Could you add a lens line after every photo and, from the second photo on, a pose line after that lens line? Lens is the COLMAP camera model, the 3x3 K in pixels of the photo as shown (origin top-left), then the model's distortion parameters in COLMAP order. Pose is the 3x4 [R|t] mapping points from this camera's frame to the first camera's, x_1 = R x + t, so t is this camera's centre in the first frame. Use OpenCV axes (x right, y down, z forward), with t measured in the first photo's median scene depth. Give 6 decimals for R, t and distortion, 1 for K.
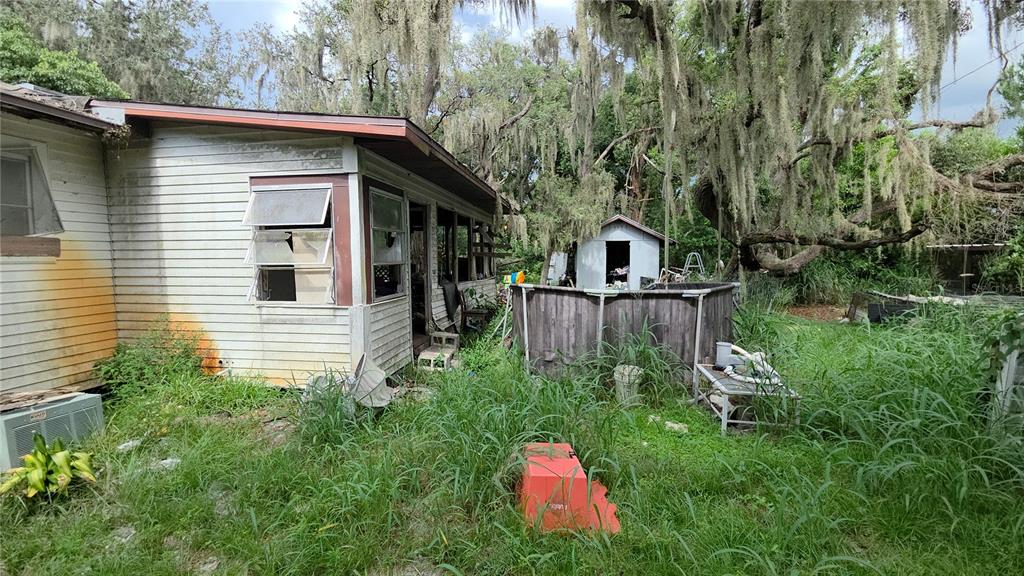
lens RADIAL K [[414.9, 0, 510.1], [0, 414.9, 281.9], [0, 0, 1]] dist [0.010388, -0.008667]
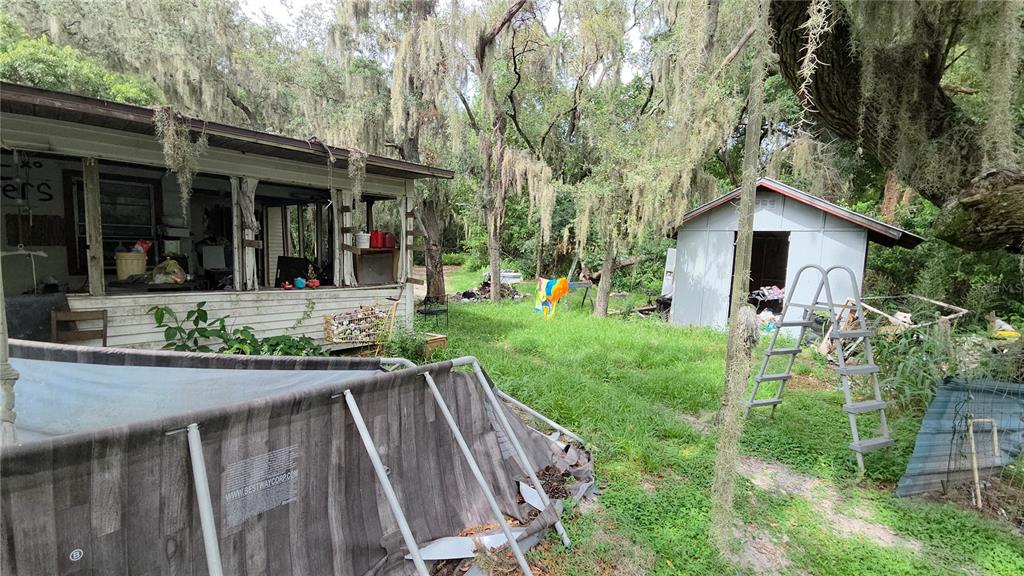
lens RADIAL K [[414.9, 0, 513.0], [0, 414.9, 283.4], [0, 0, 1]] dist [0.010388, -0.008667]
pose [[0.825105, 0.083700, -0.558746, 0.295554], [-0.072247, 0.996477, 0.042584, -0.036347], [0.560341, 0.005232, 0.828245, 0.420719]]
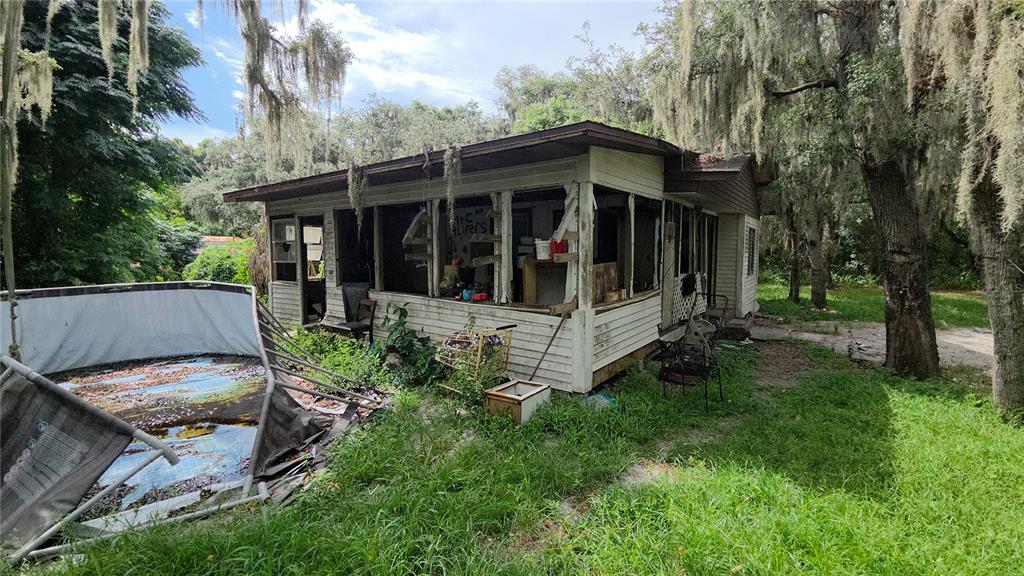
lens RADIAL K [[414.9, 0, 509.9], [0, 414.9, 285.7], [0, 0, 1]] dist [0.010388, -0.008667]
pose [[-0.471423, 0.077929, -0.878458, 0.248242], [-0.046485, 0.992508, 0.112993, -0.054635], [0.880681, 0.094102, -0.464268, 0.746234]]
